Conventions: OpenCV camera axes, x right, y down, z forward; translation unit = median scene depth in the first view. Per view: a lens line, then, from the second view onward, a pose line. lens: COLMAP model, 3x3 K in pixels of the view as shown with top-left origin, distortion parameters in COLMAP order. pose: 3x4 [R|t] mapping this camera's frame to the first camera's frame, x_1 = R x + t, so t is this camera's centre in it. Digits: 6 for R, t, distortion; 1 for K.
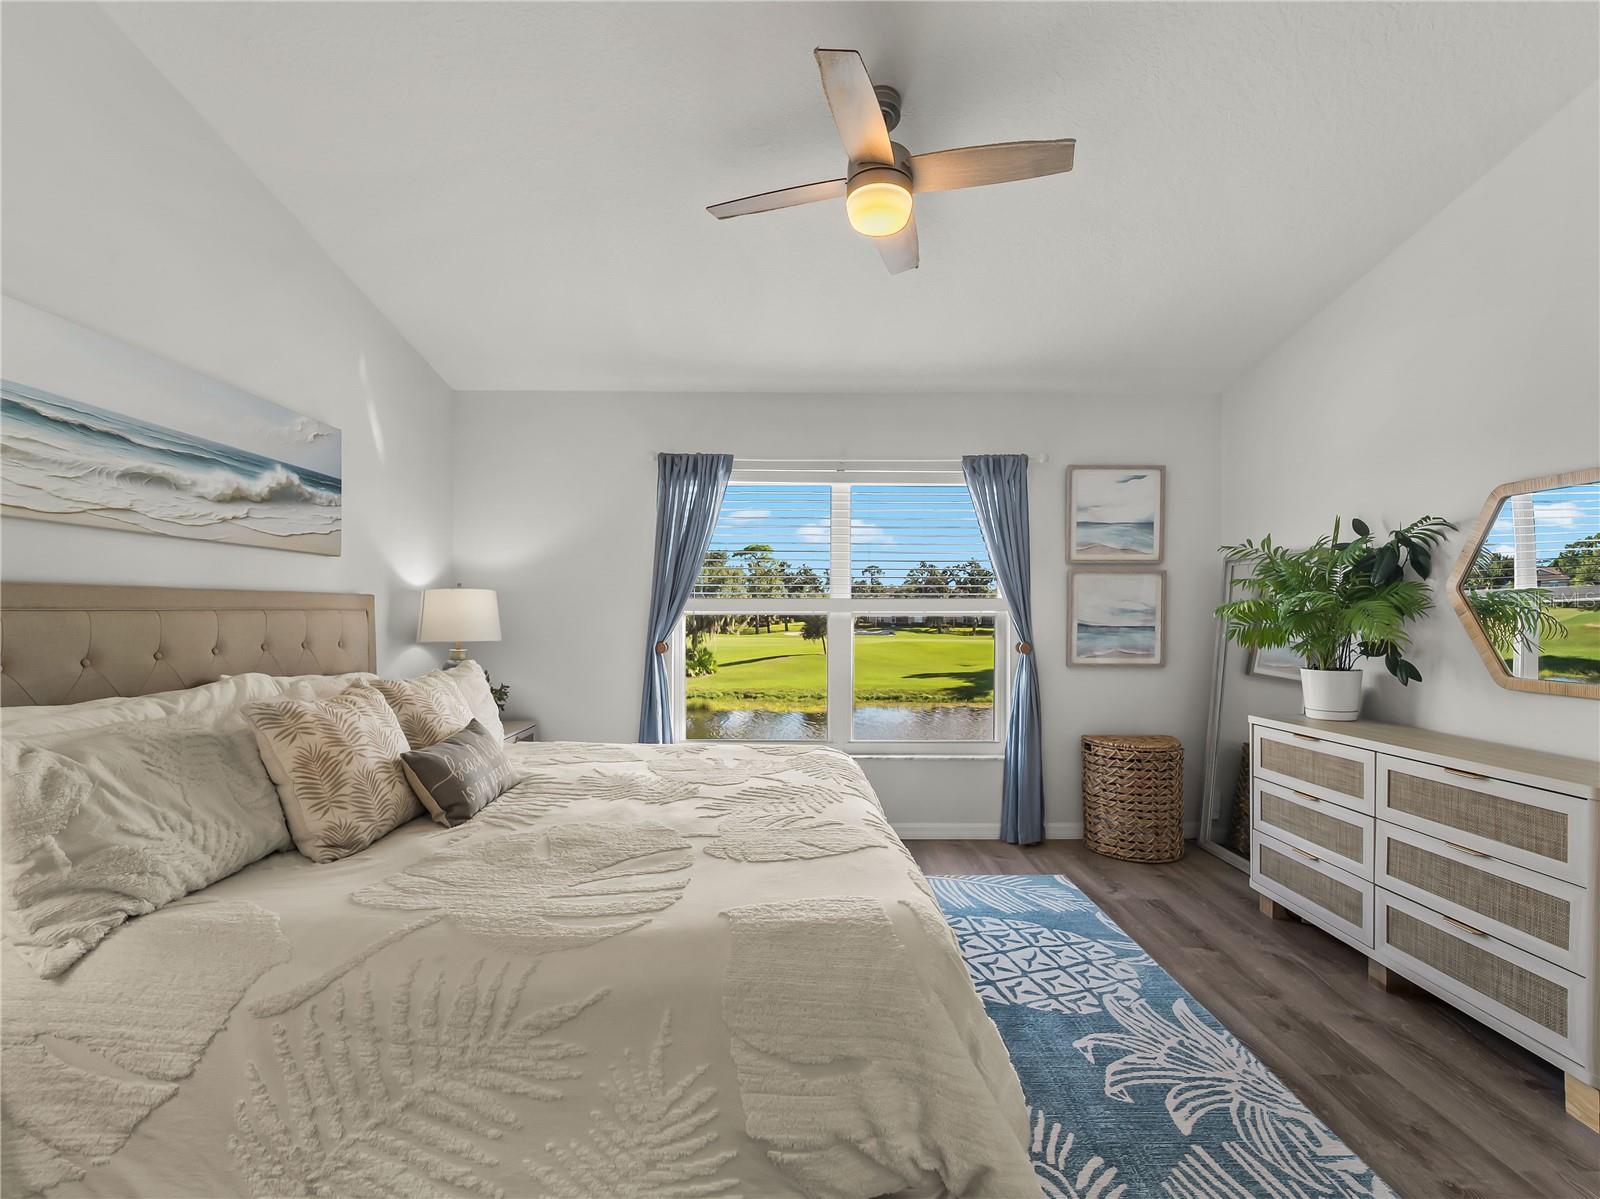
lens RADIAL K [[736.1, 0, 804.6], [0, 736.1, 601.1], [0, 0, 1]] dist [0.000972, -0.002135]
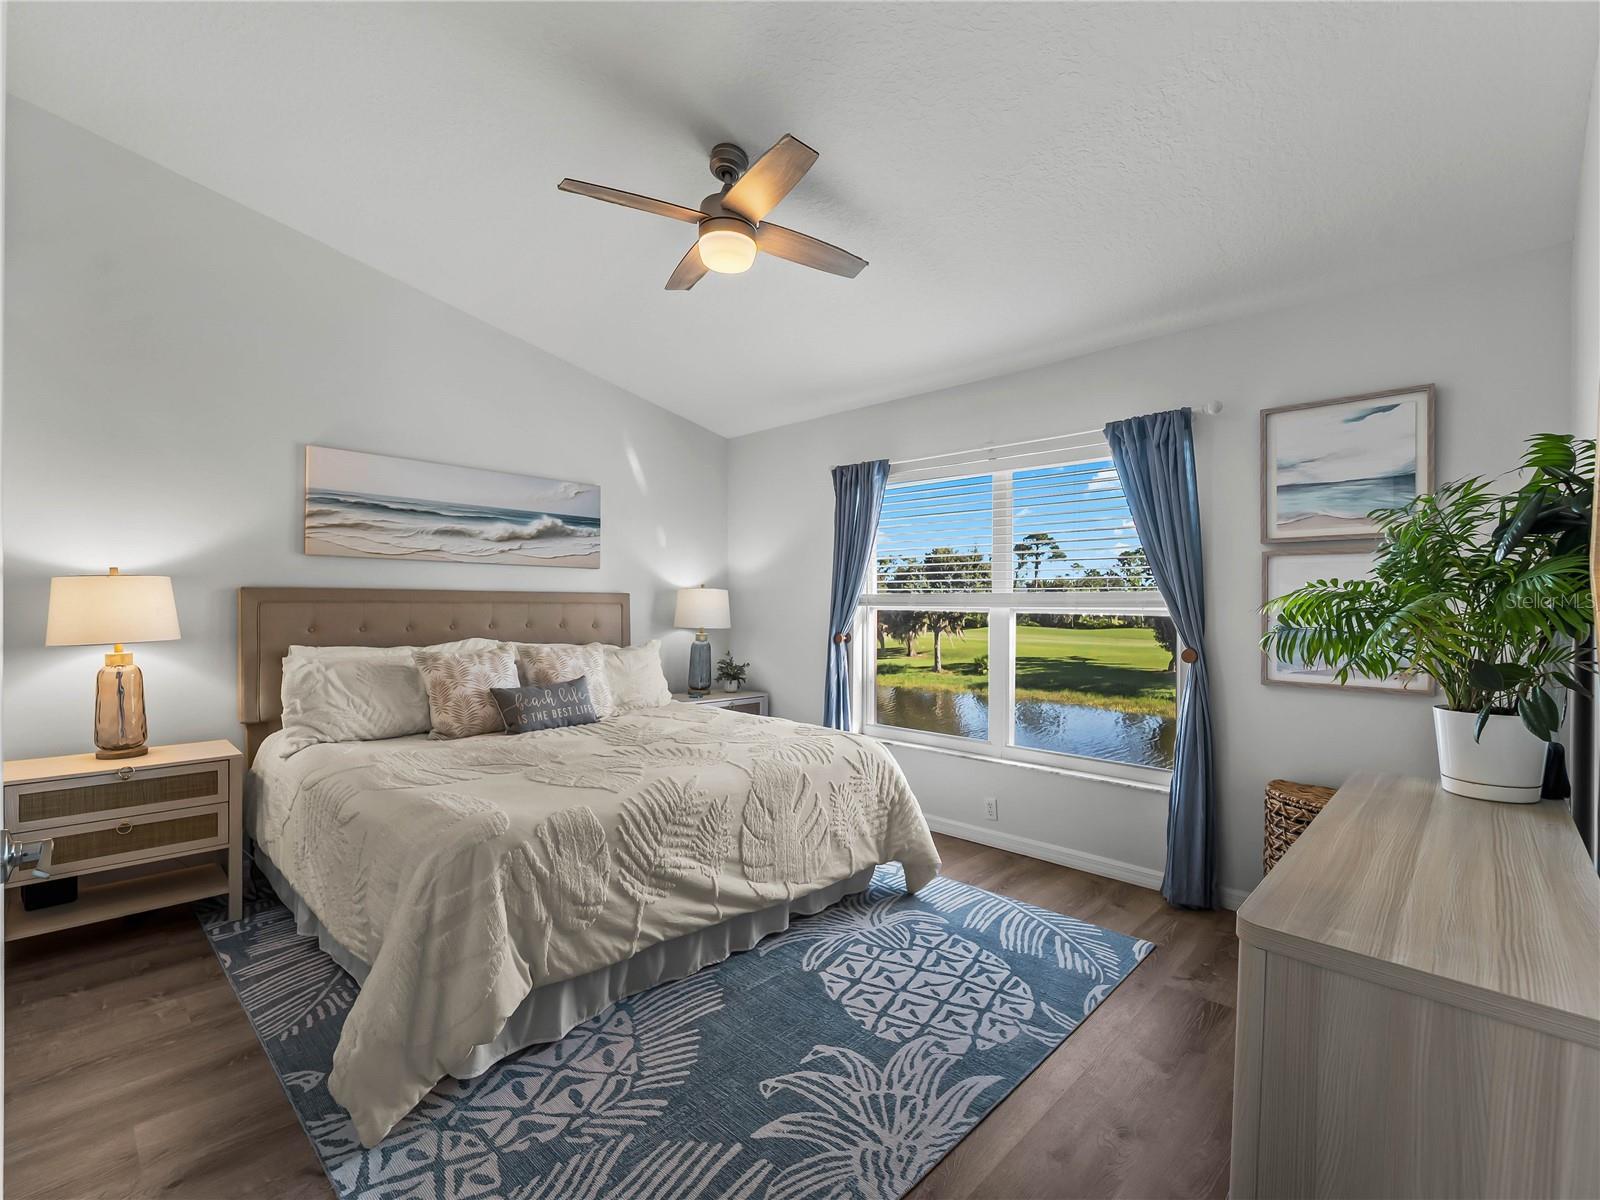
lens RADIAL K [[736.1, 0, 804.6], [0, 736.1, 601.6], [0, 0, 1]] dist [0.000972, -0.002135]
pose [[0.708143, 0.000484, -0.706069, 0.857505], [0.002325, 0.999993, 0.003018, 0.005070], [0.706065, -0.003779, 0.708137, 0.241633]]
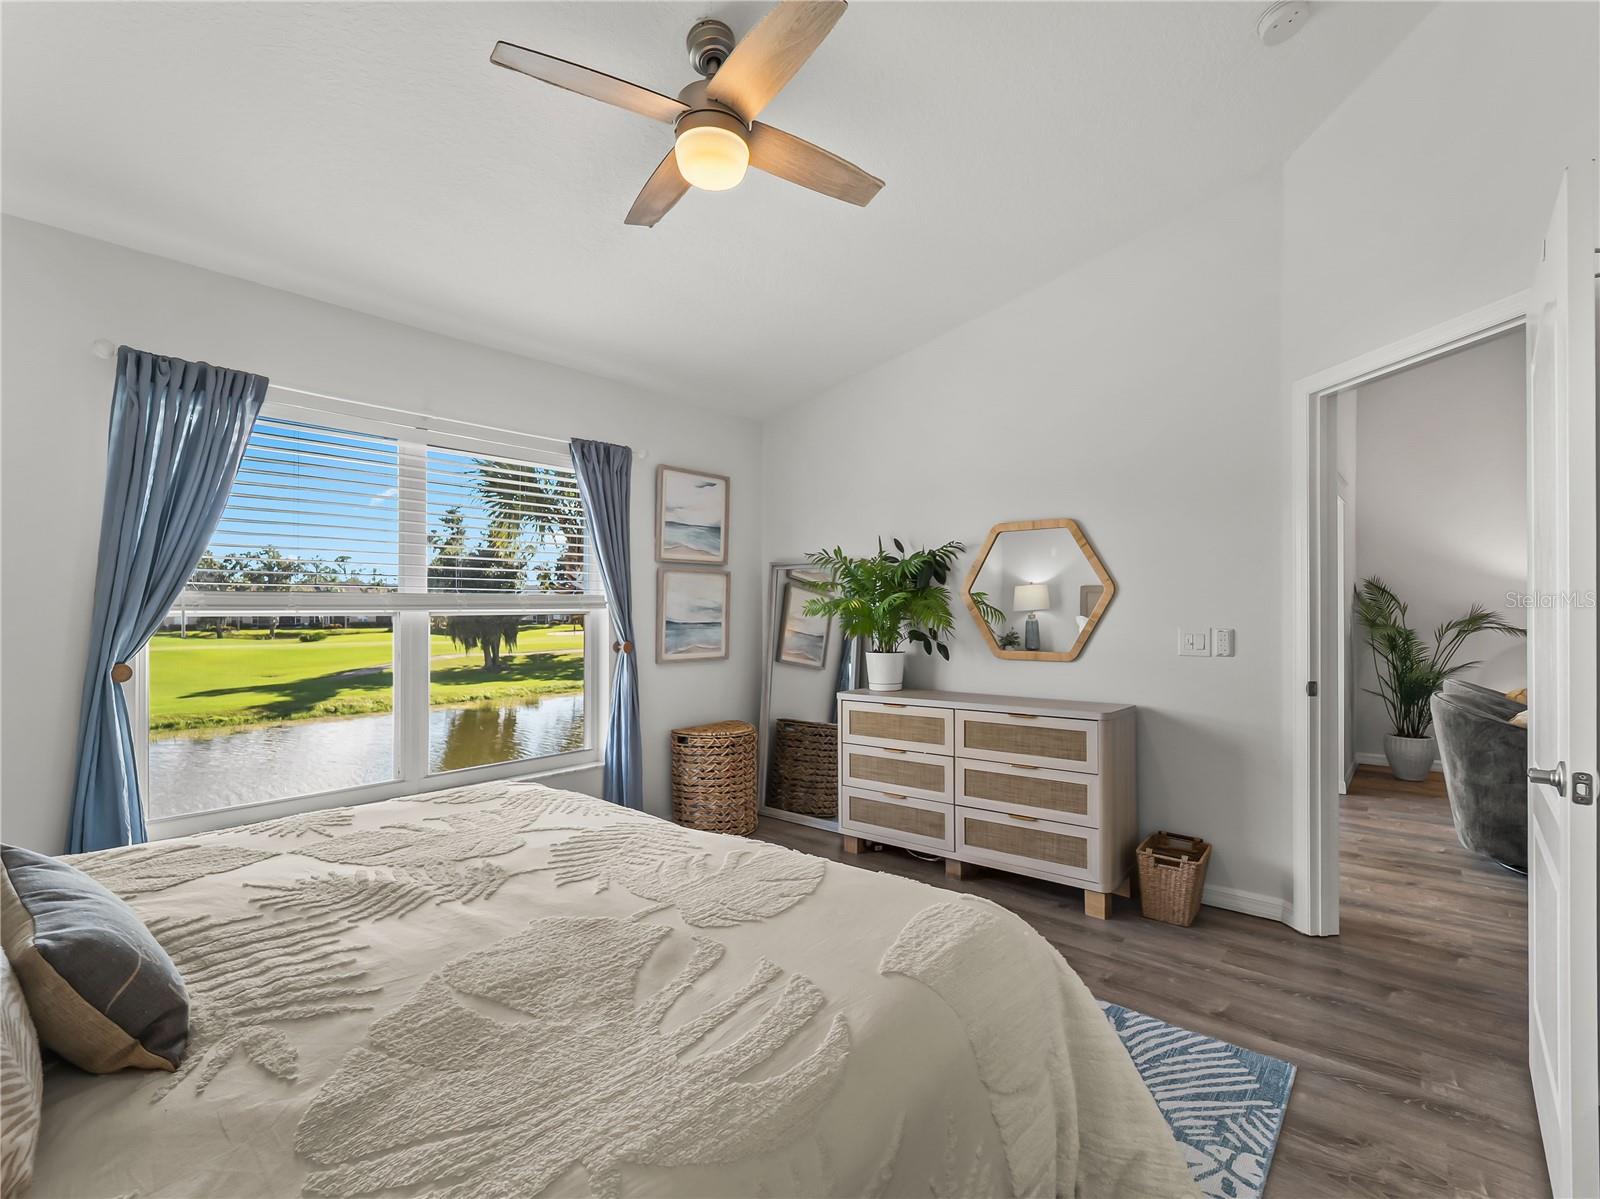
lens RADIAL K [[742.0, 0, 808.9], [0, 742.0, 594.2], [0, 0, 1]] dist [-0.001222, -0.000496]
pose [[0.649744, 0.010576, 0.760079, -0.436771], [-0.006113, 0.999944, -0.008688, 0.002071], [-0.760128, 0.000998, 0.649772, 0.280802]]
